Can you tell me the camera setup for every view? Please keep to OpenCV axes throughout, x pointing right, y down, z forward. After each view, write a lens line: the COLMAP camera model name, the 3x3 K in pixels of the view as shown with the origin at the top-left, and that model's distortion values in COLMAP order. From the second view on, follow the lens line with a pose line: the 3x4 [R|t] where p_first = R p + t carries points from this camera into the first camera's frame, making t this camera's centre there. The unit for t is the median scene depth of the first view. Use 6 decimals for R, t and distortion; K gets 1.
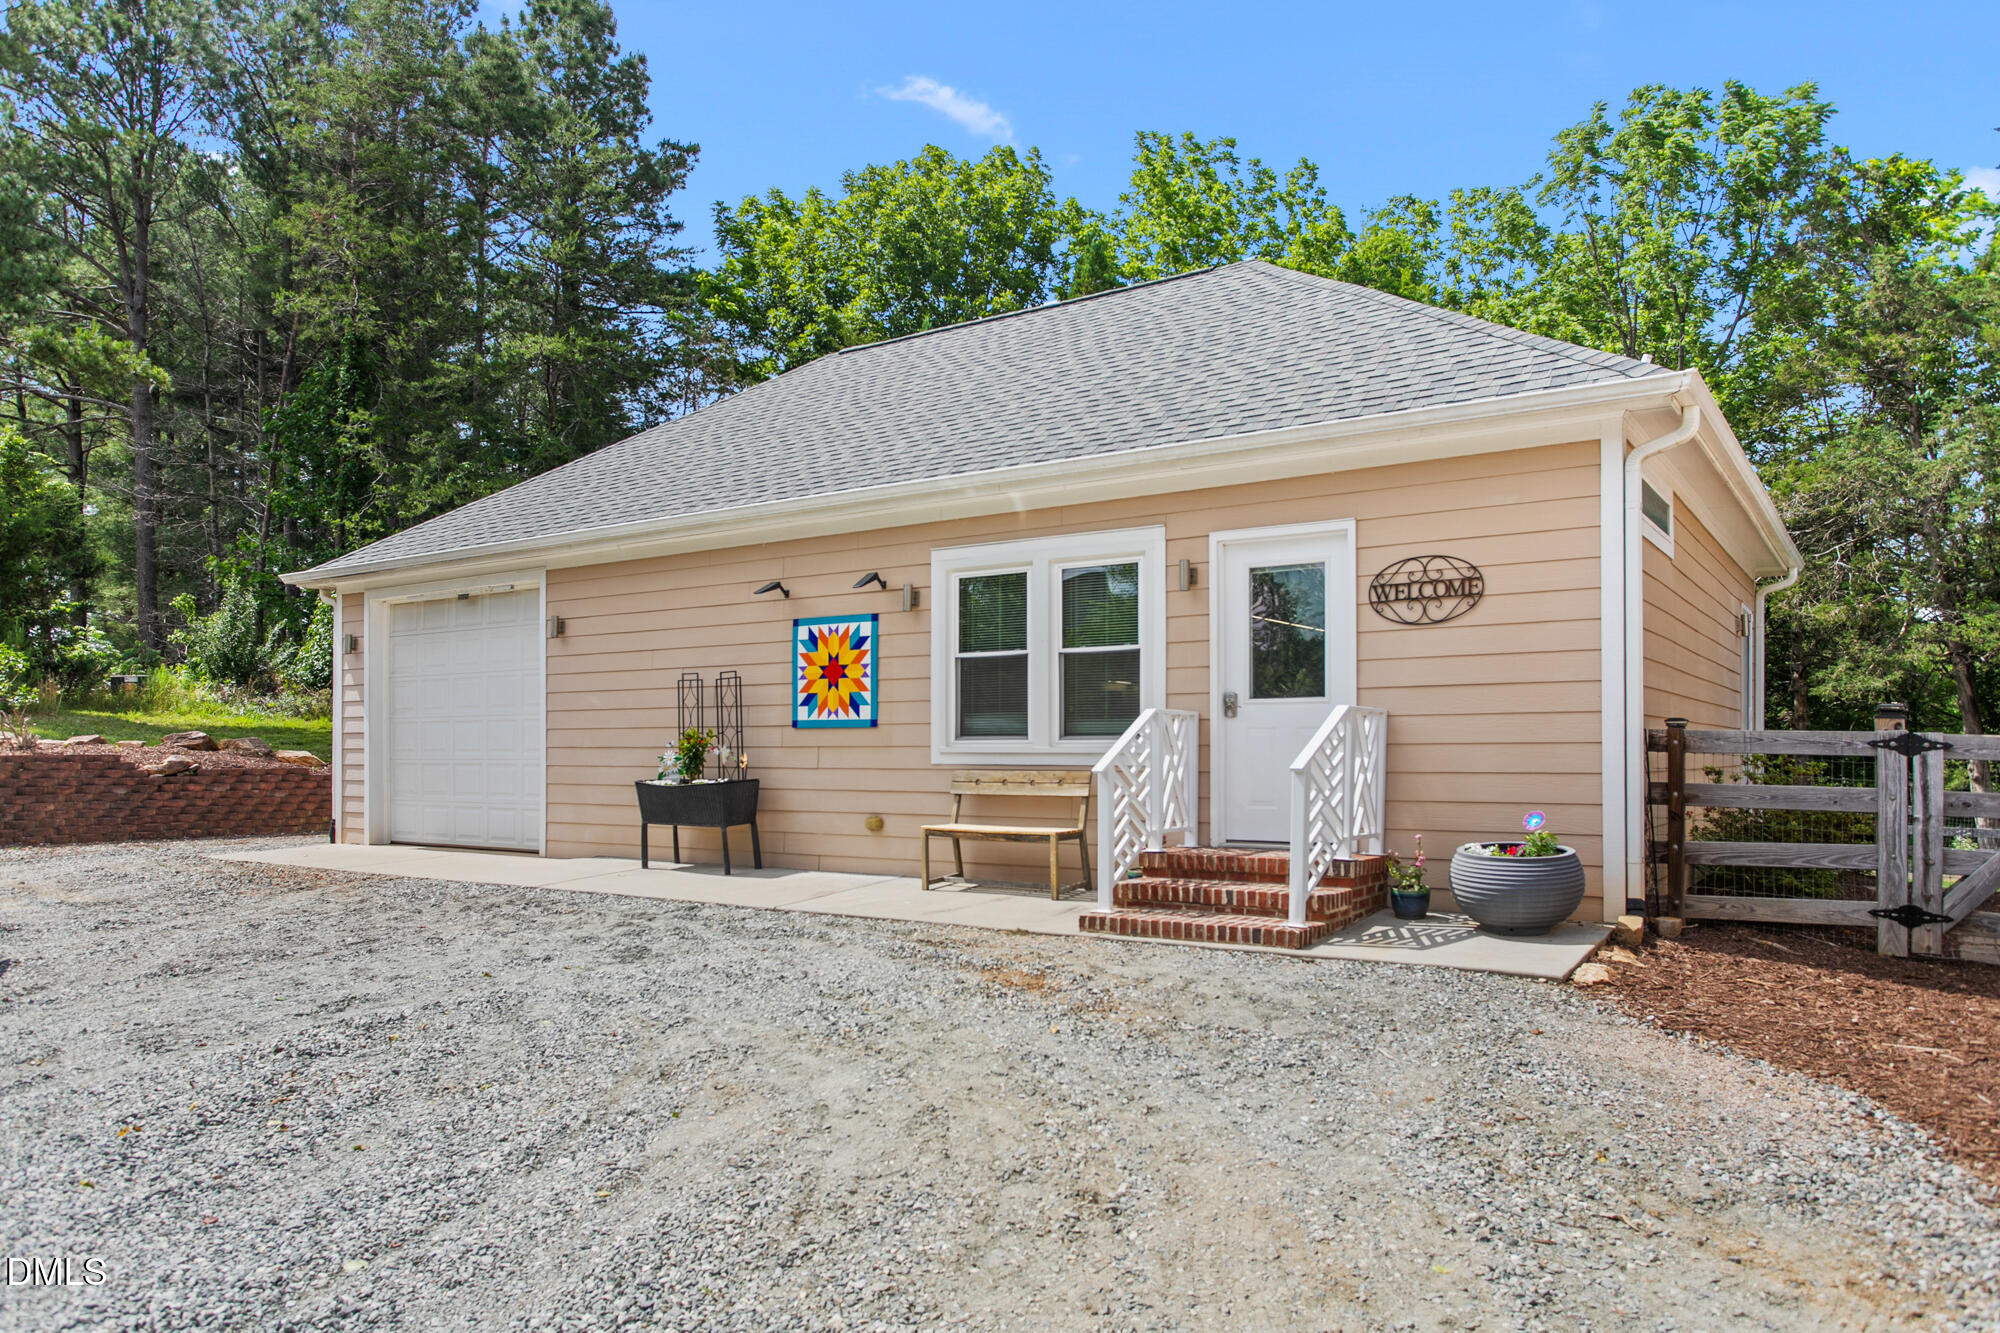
lens RADIAL K [[1366.6, 0, 1009.9], [0, 1366.6, 735.5], [0, 0, 1]] dist [0.005601, 0.002192]
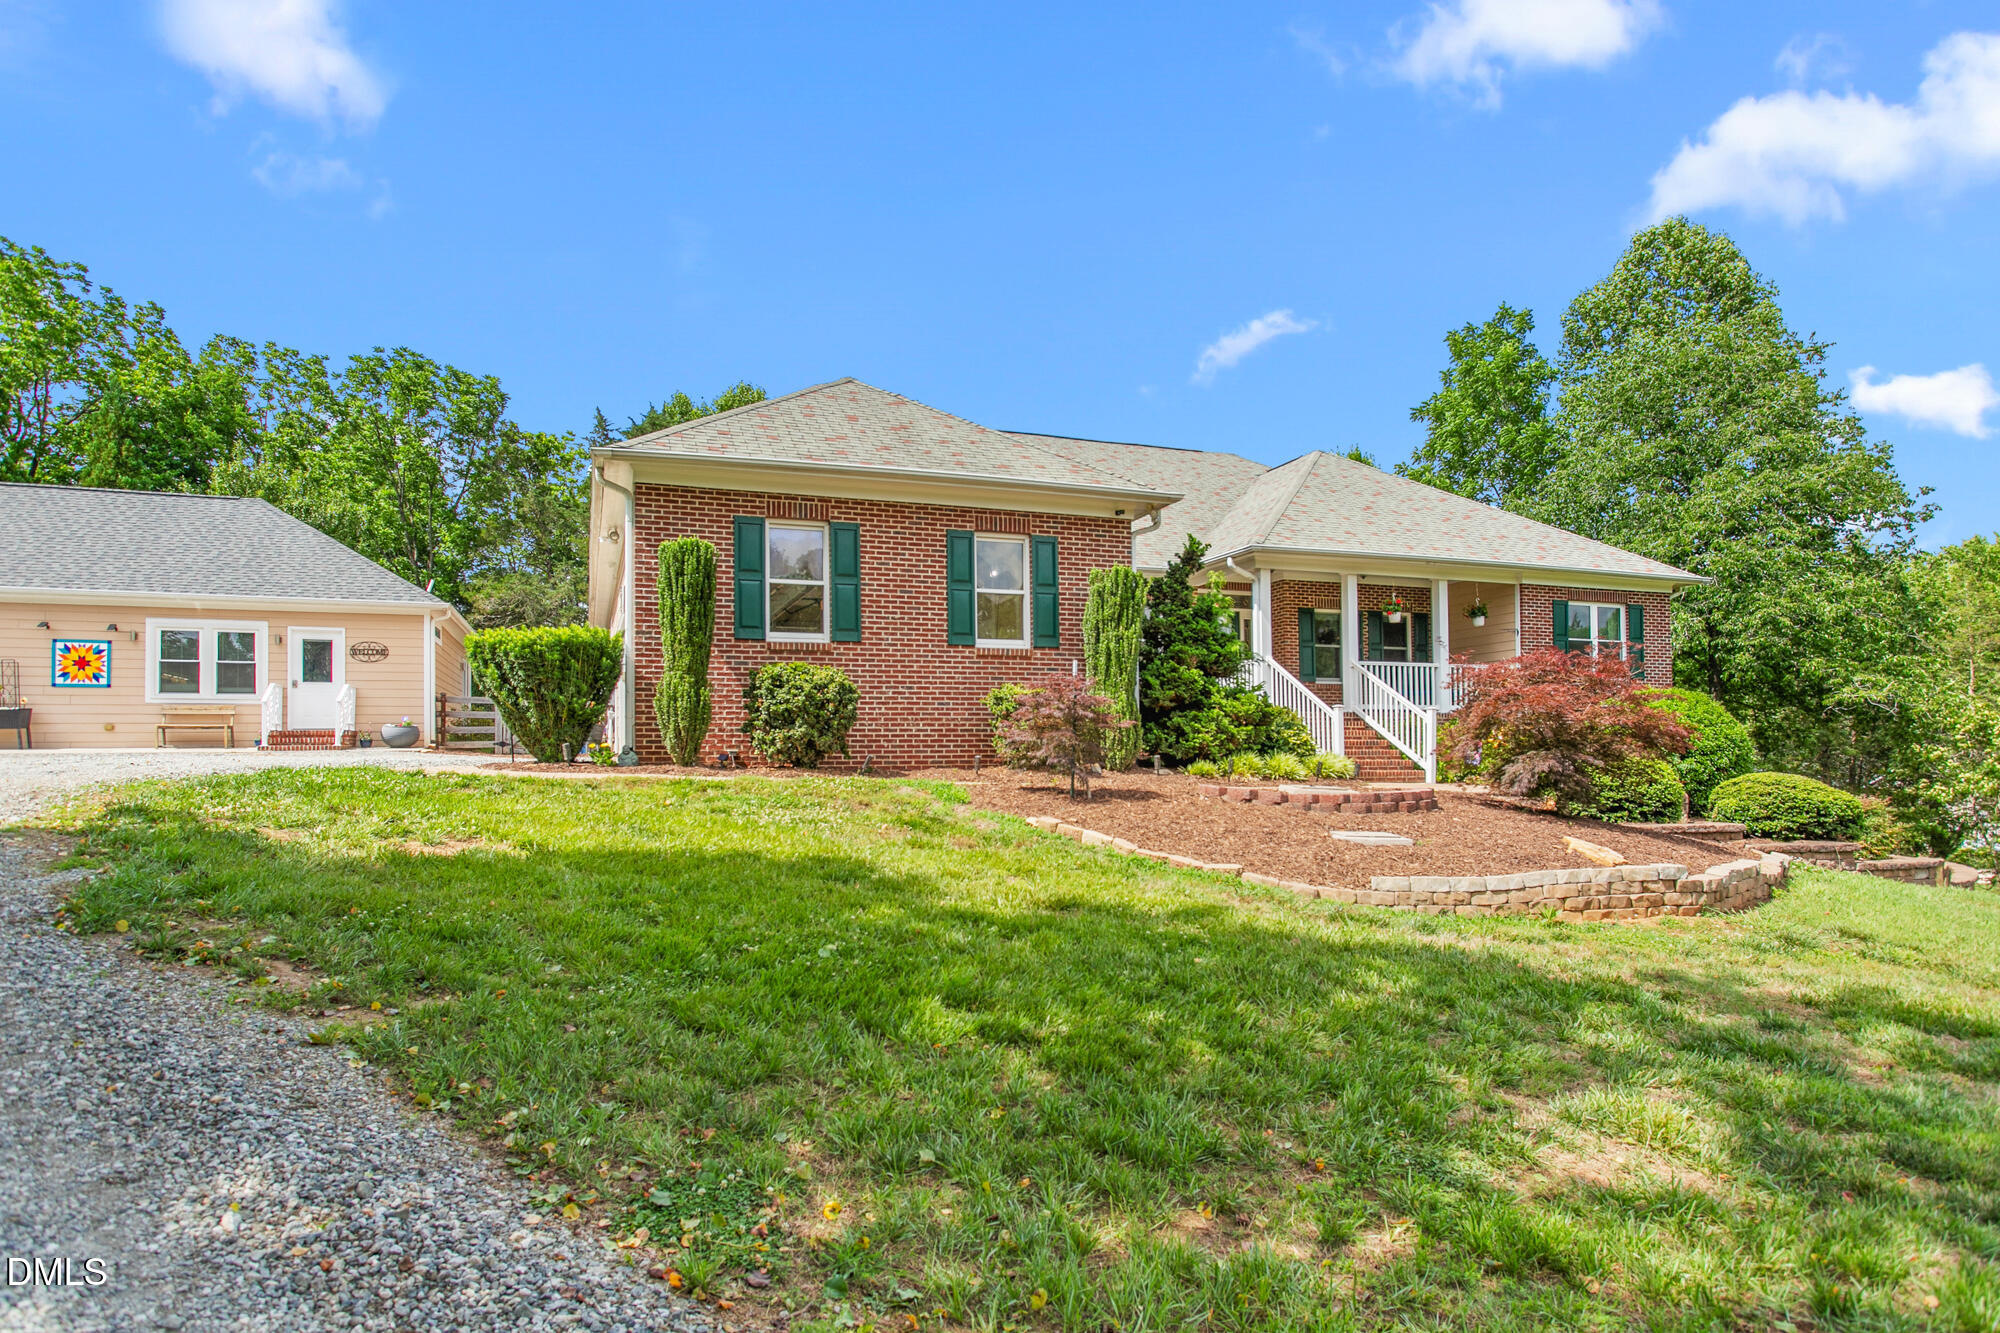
lens RADIAL K [[1096.2, 0, 994.7], [0, 1096.2, 744.4], [0, 0, 1]] dist [0.003093, 0.000535]
pose [[0.587887, 0.000907, 0.808942, -0.791769], [-0.004115, 0.999990, 0.001870, 0.089467], [-0.808932, -0.004428, 0.587885, -1.487315]]
